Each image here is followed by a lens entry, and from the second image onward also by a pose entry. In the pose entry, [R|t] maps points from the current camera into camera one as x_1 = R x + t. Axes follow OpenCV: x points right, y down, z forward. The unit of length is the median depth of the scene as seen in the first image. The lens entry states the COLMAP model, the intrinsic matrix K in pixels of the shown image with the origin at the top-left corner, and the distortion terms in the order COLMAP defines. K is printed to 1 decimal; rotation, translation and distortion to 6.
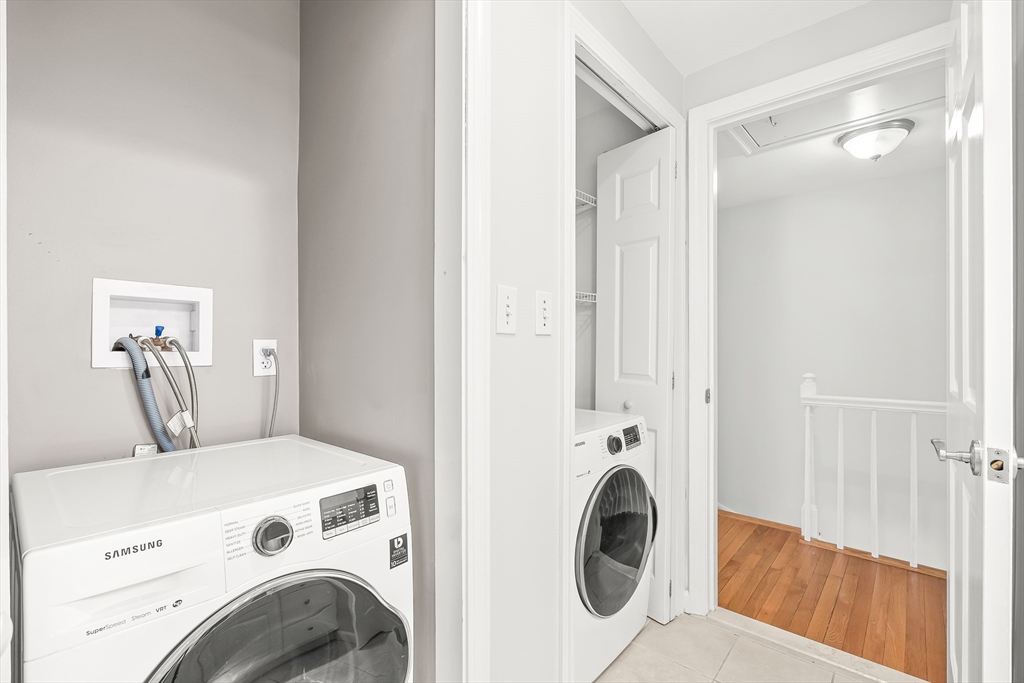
lens RADIAL K [[455.6, 0, 512.7], [0, 455.6, 346.7], [0, 0, 1]] dist [-0.002320, 0.000625]
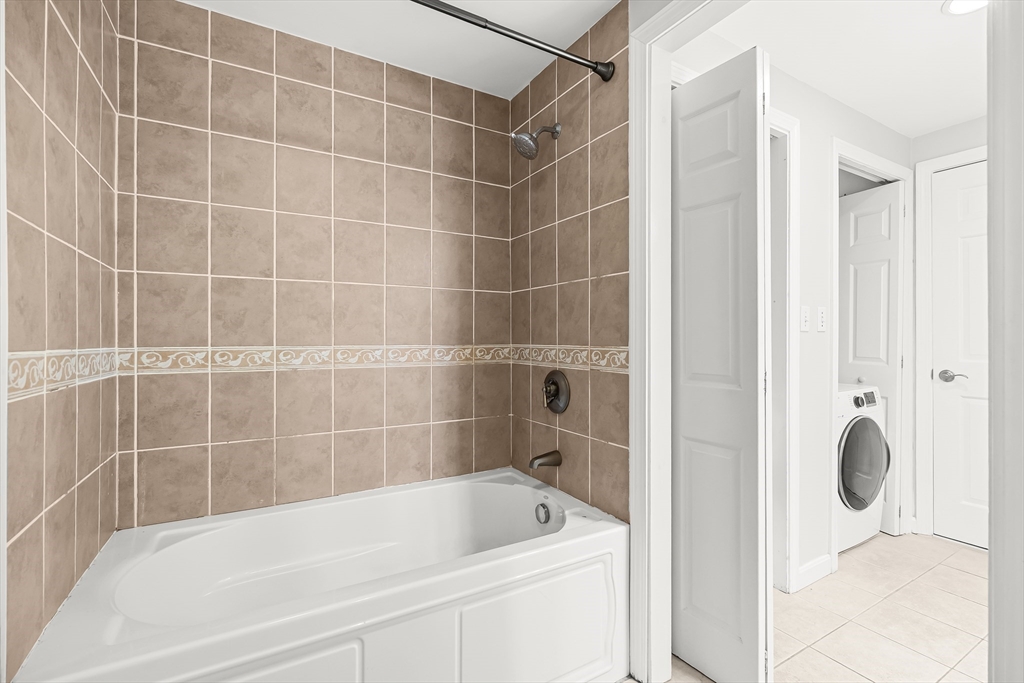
lens RADIAL K [[455.6, 0, 508.5], [0, 455.6, 336.6], [0, 0, 1]] dist [-0.002320, 0.000625]
pose [[0.944506, -0.000881, -0.328494, -0.326092], [0.000717, 1.000000, -0.000620, -0.003353], [0.328494, 0.000350, 0.944506, -0.704495]]
